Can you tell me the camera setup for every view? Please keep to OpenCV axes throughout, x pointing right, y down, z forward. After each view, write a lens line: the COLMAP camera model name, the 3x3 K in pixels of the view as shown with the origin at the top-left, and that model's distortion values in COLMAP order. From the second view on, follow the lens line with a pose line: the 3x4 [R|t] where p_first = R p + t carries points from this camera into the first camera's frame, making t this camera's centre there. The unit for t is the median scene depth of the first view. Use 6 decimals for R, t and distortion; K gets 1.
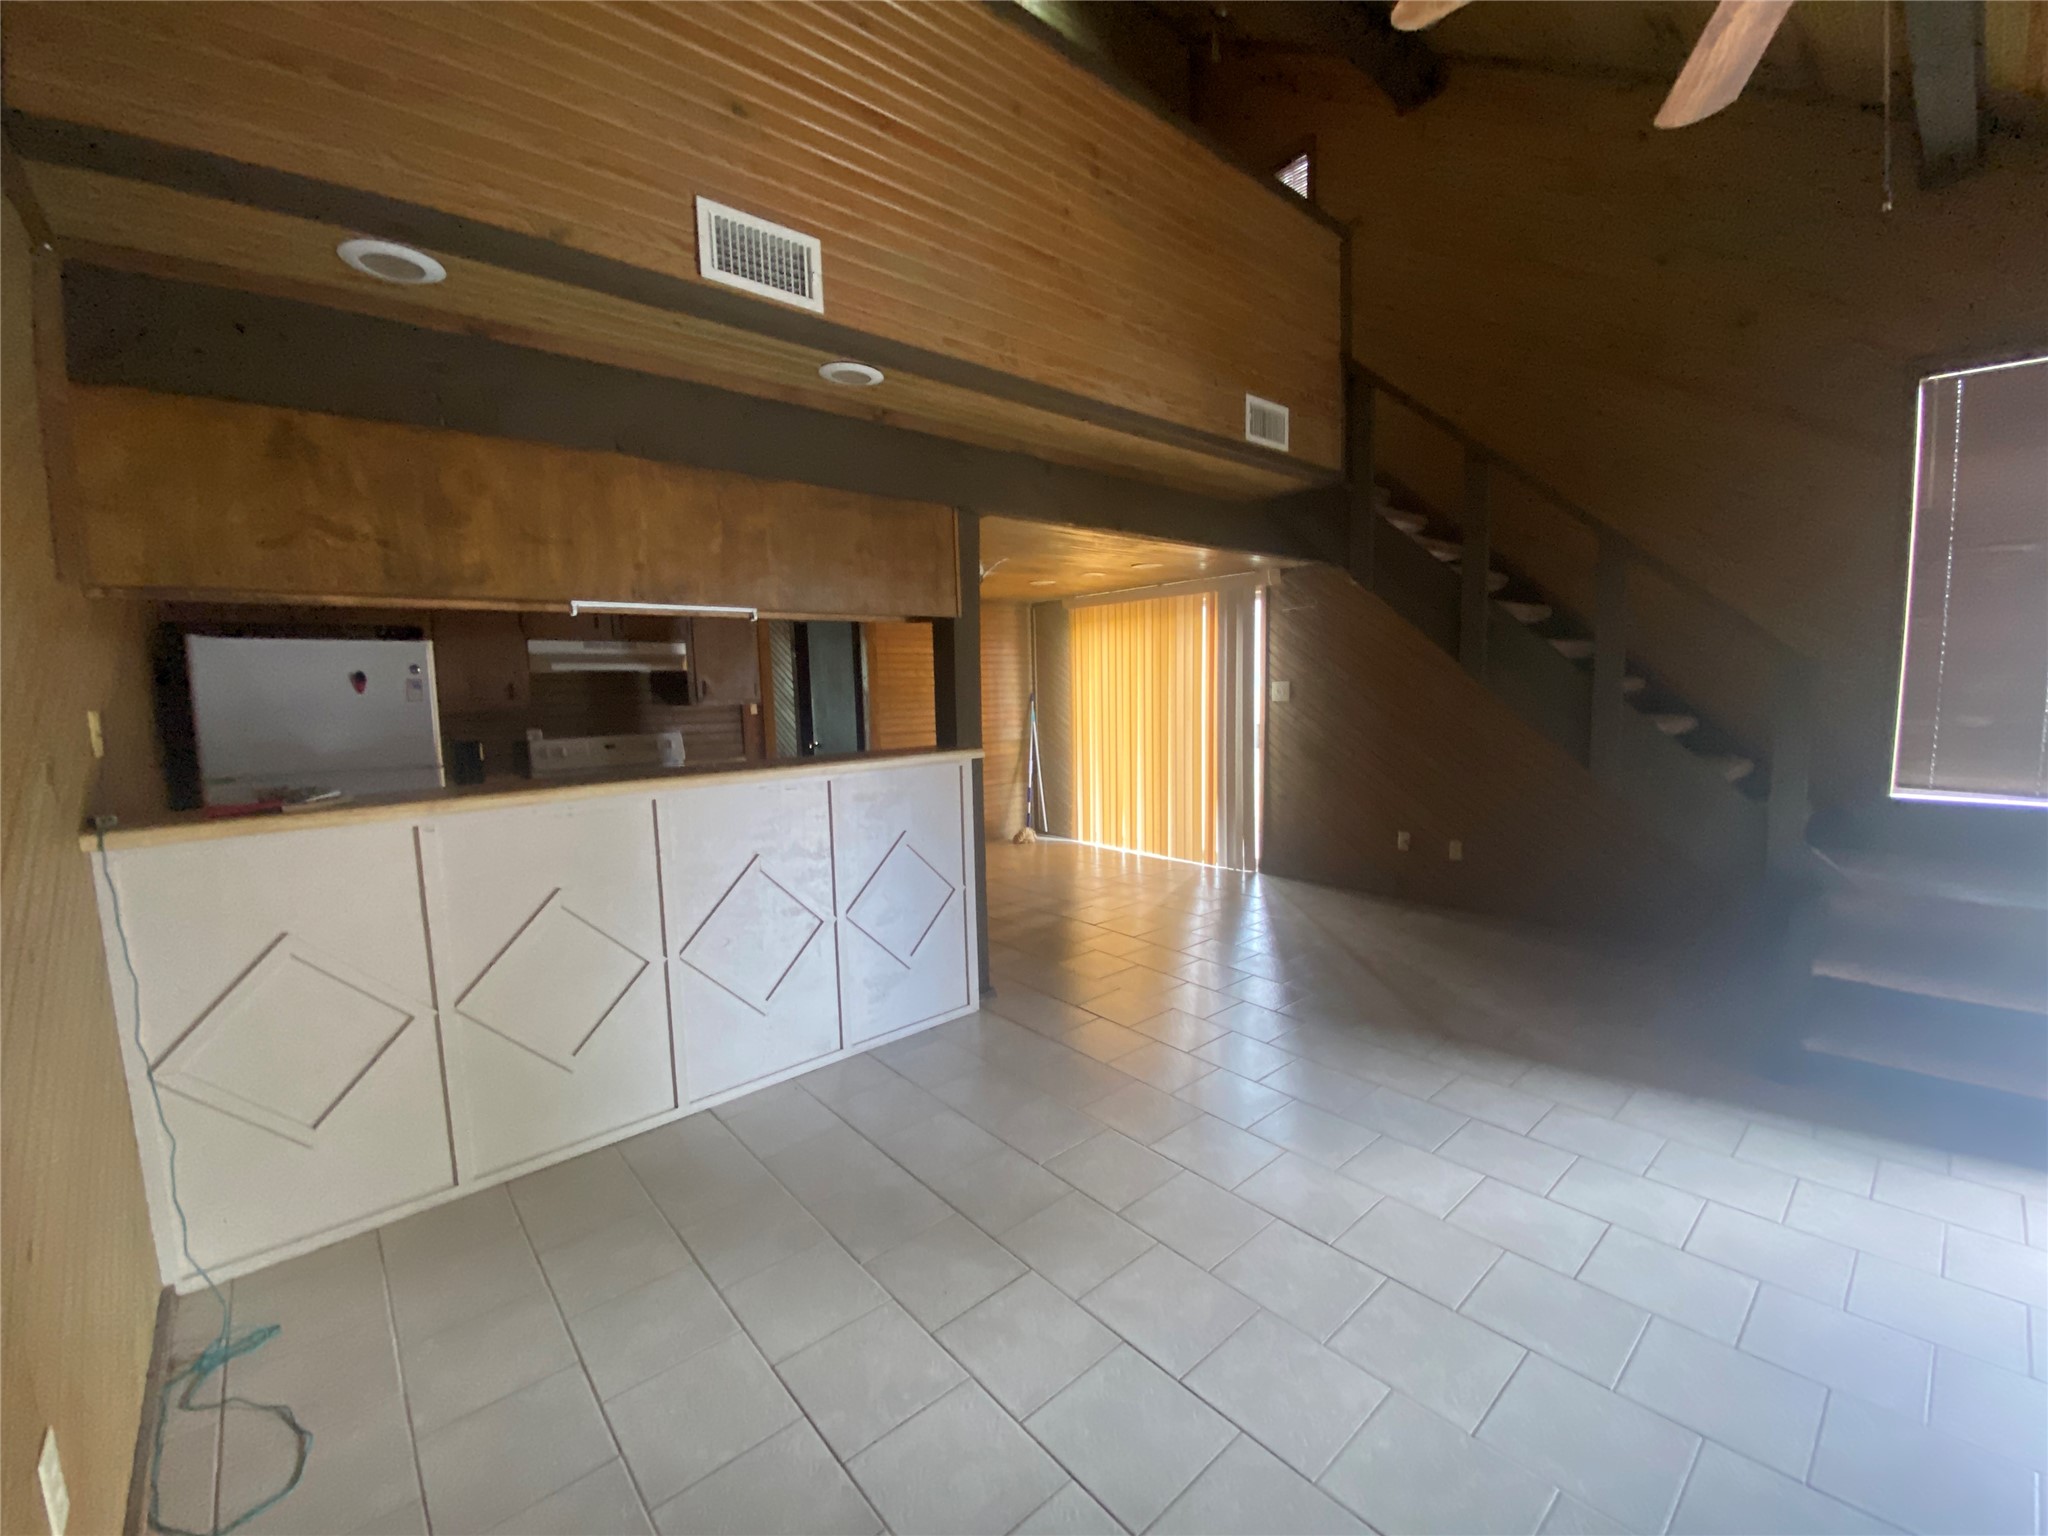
lens RADIAL K [[835.1, 0, 1026.4], [0, 835.1, 777.0], [0, 0, 1]] dist [0.001381, -0.017685]
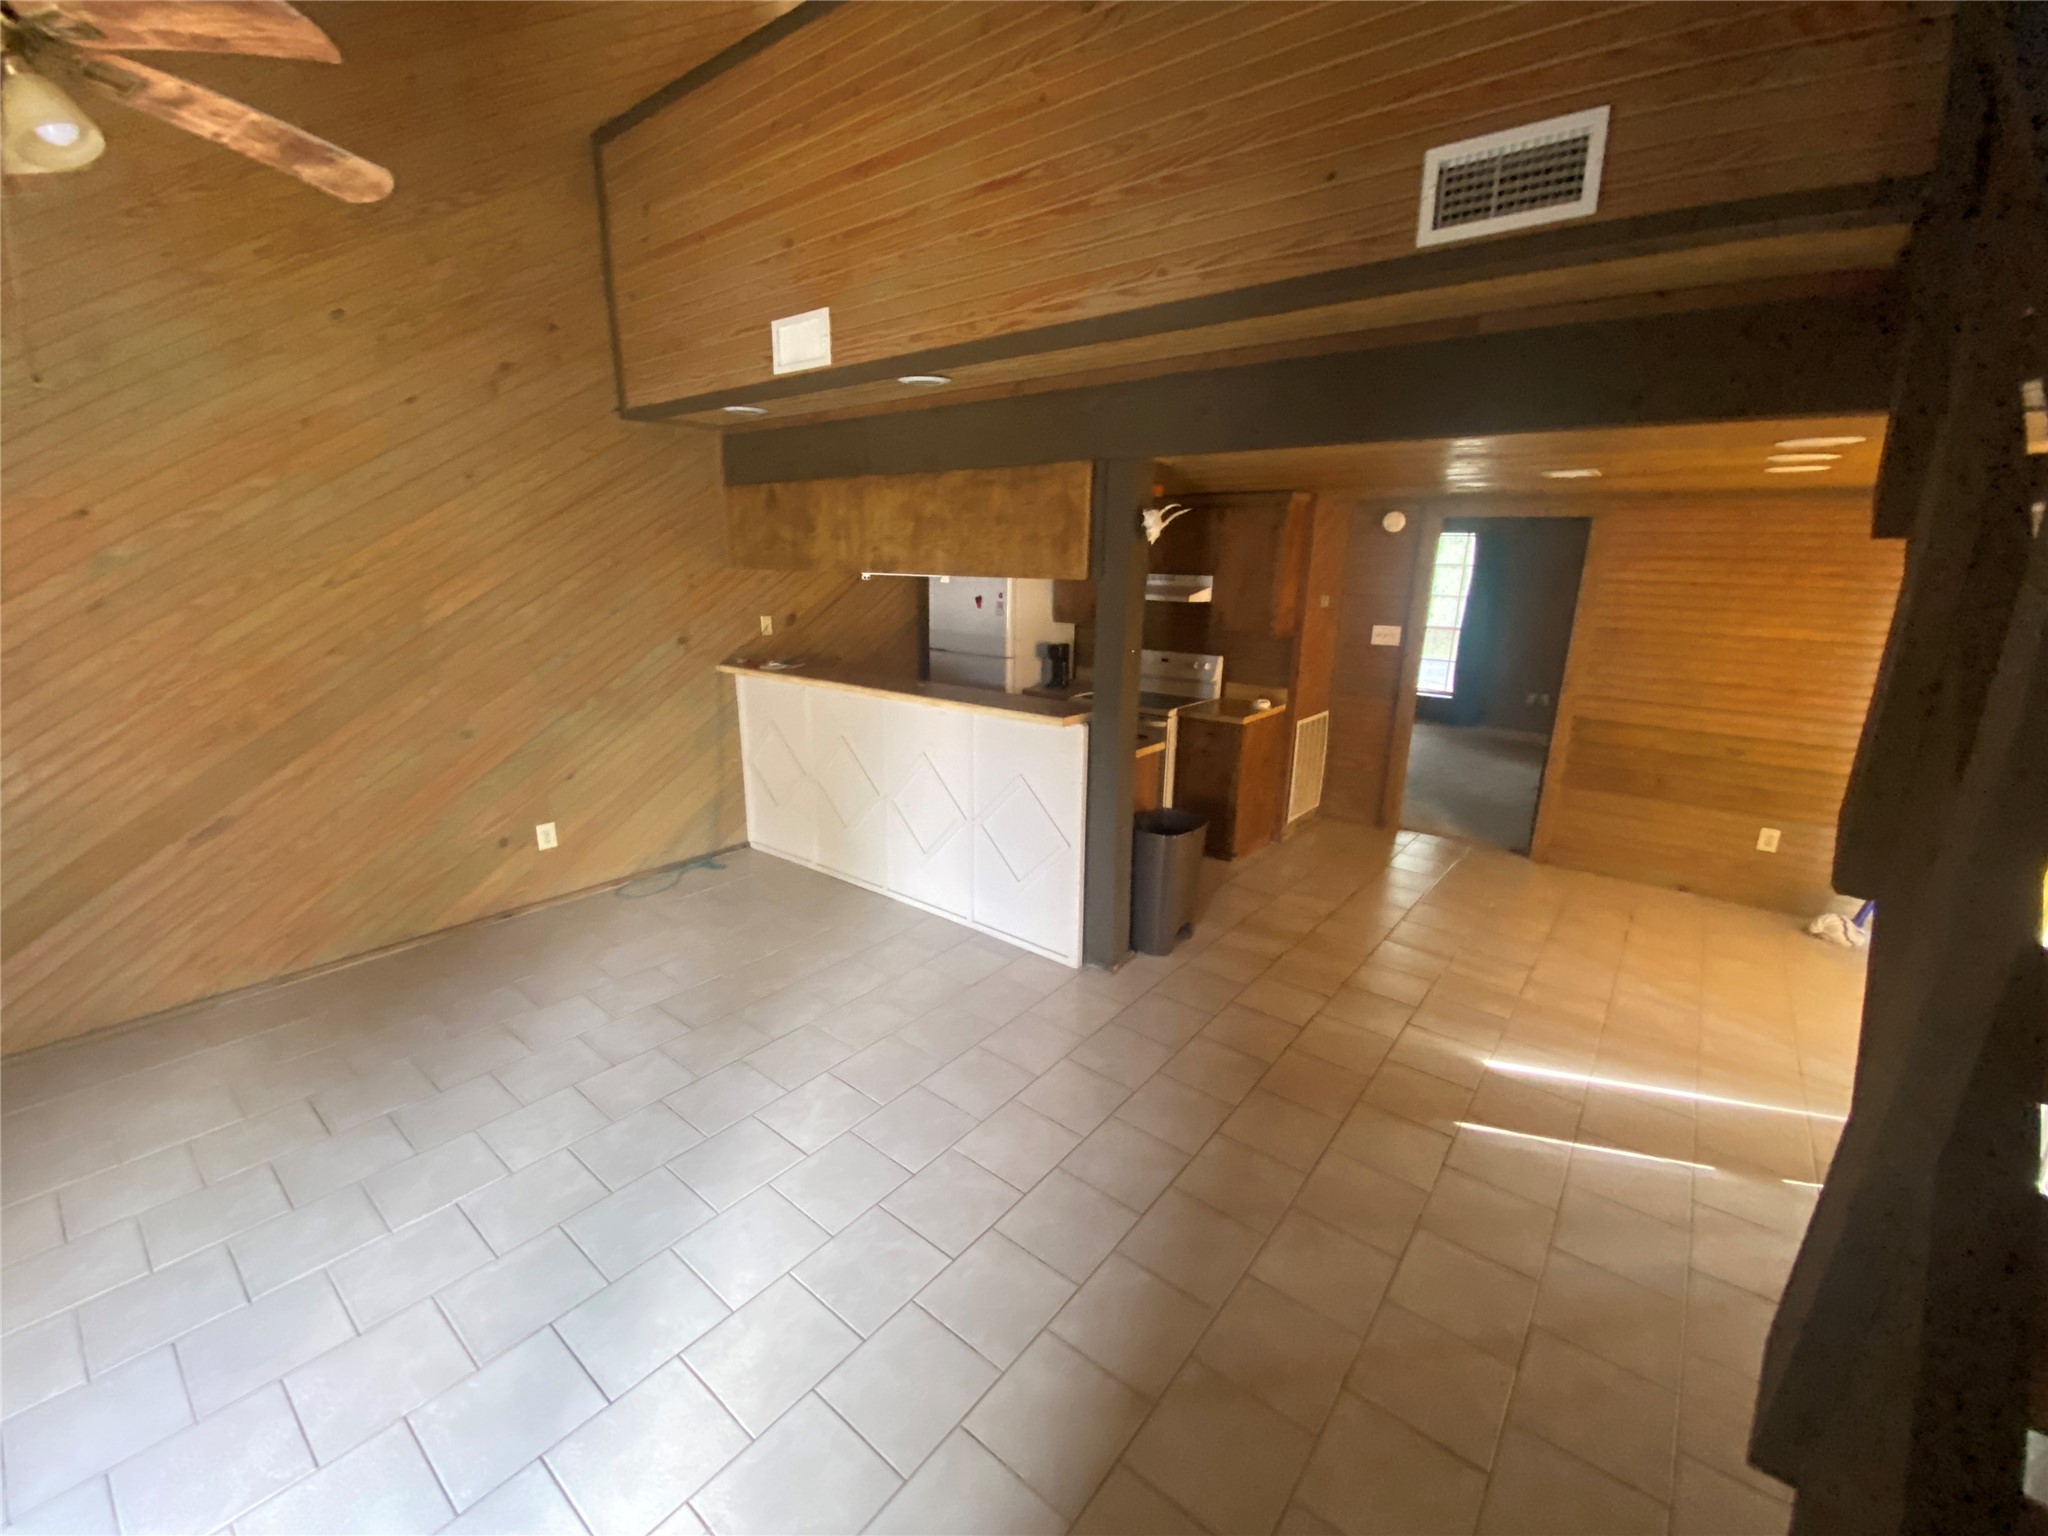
lens RADIAL K [[822.4, 0, 1034.3], [0, 822.4, 777.5], [0, 0, 1]] dist [0.008860, -0.017546]
pose [[0.173910, 0.277133, -0.944962, 1.013969], [-0.133007, 0.957402, 0.256303, -0.241809], [0.975738, 0.081113, 0.203362, 0.887411]]
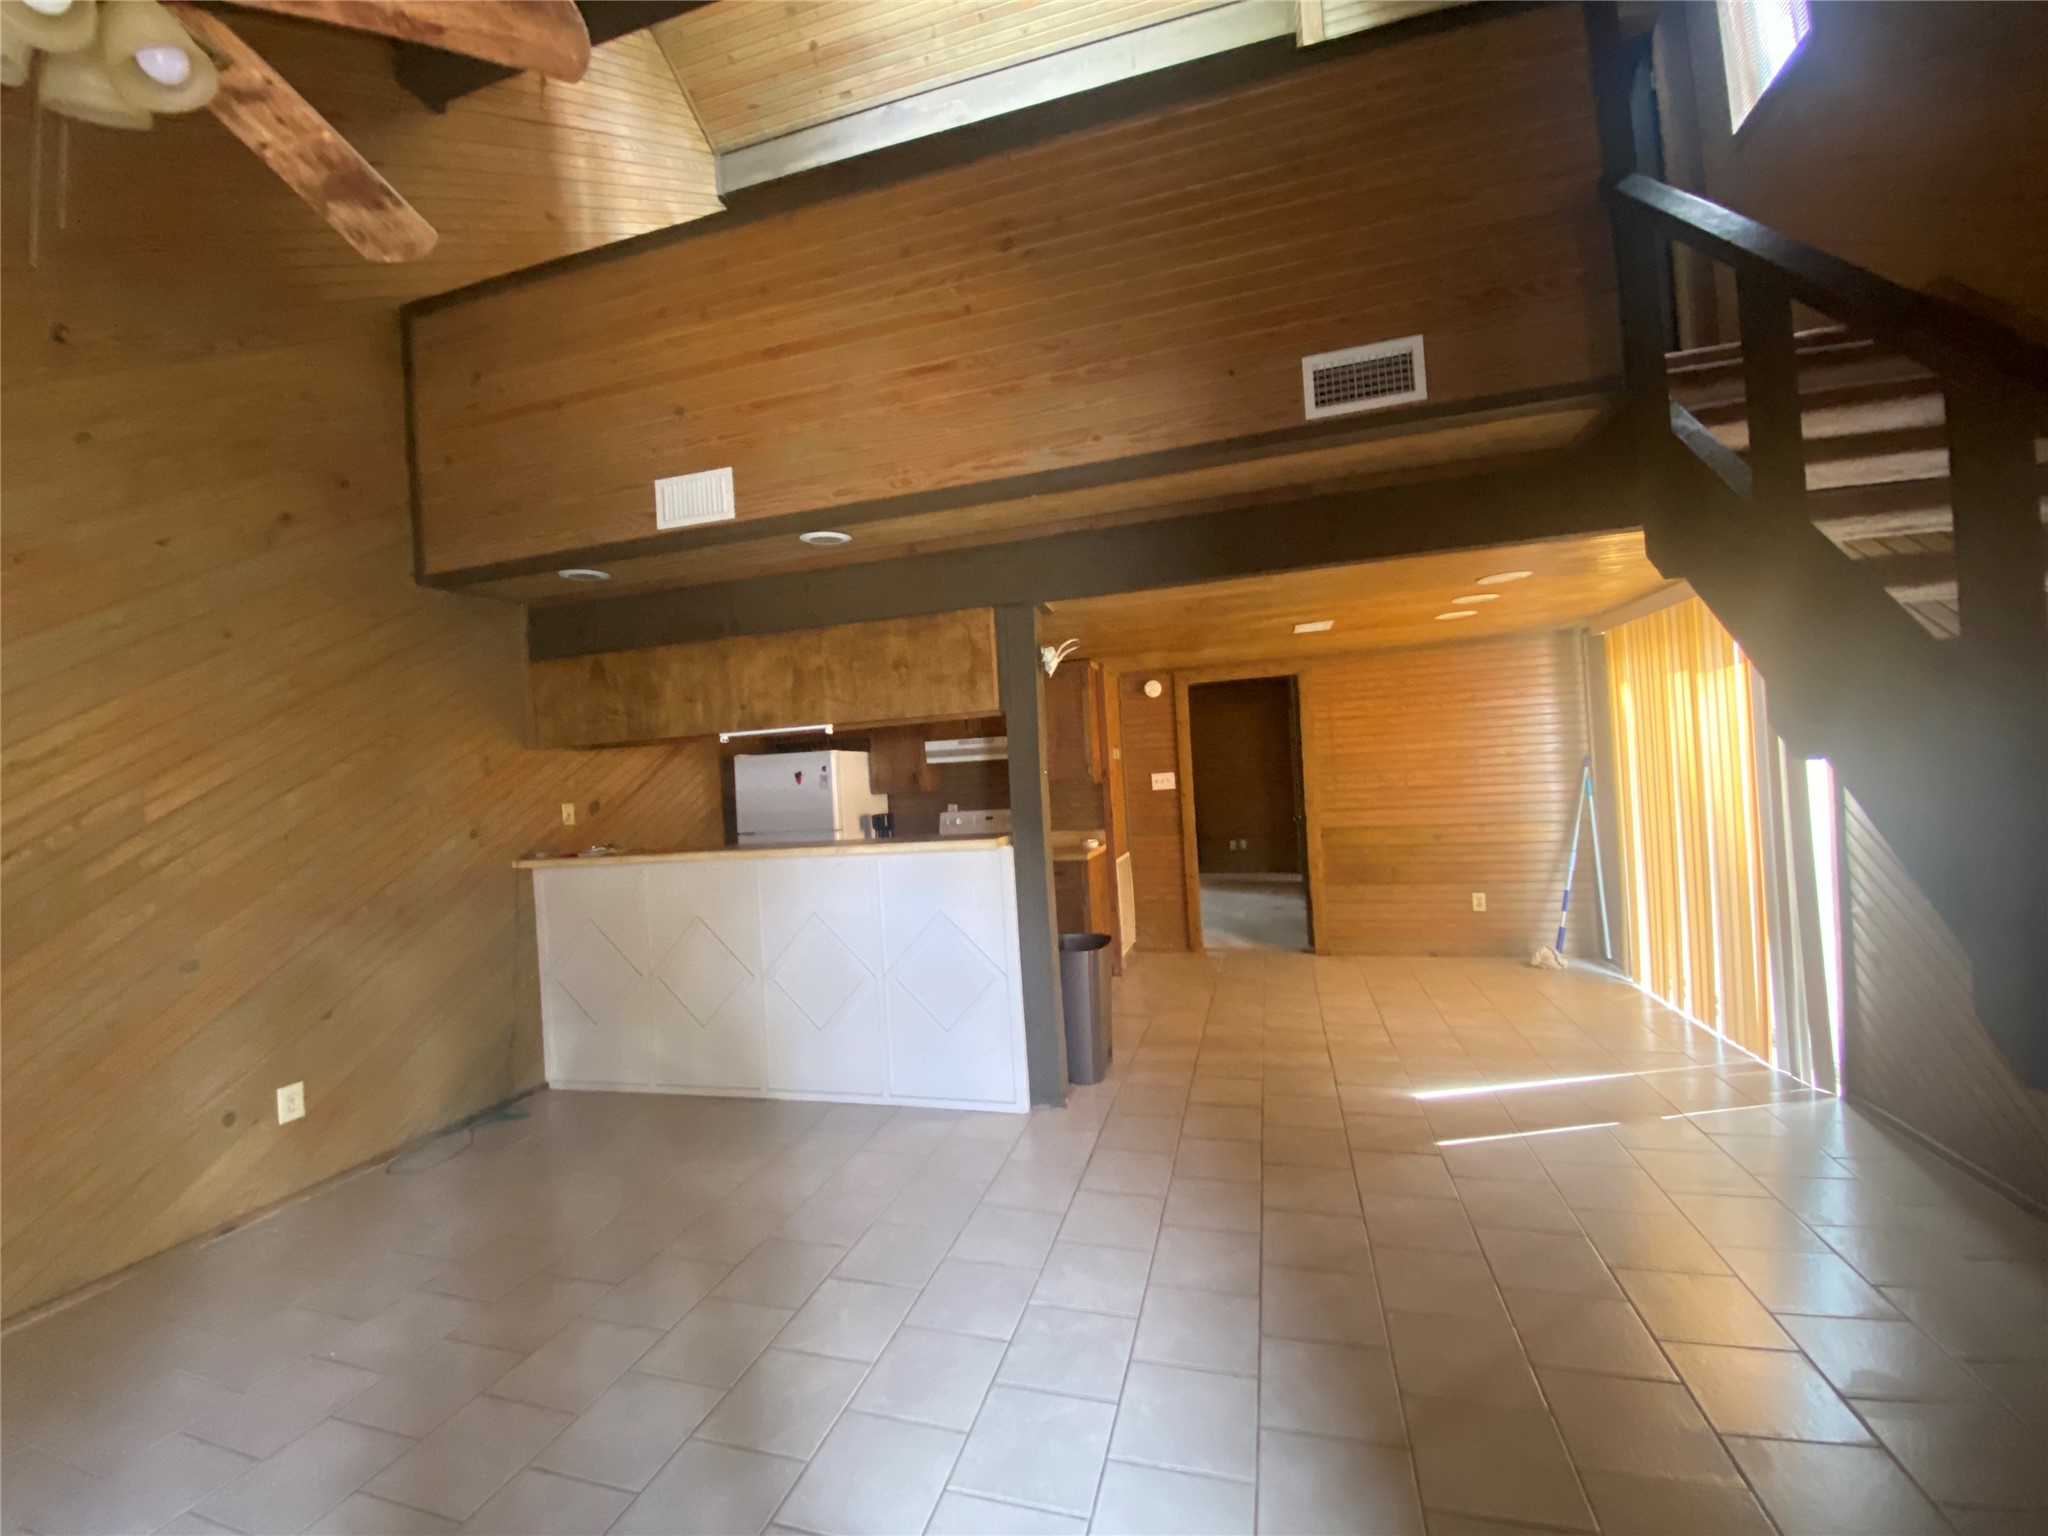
lens RADIAL K [[821.6, 0, 1033.0], [0, 821.6, 773.1], [0, 0, 1]] dist [0.015040, -0.018393]
pose [[0.534500, -0.013498, -0.845061, 0.928966], [-0.046622, 0.997879, -0.045427, -0.080046], [0.843882, 0.063679, 0.532737, 0.577772]]
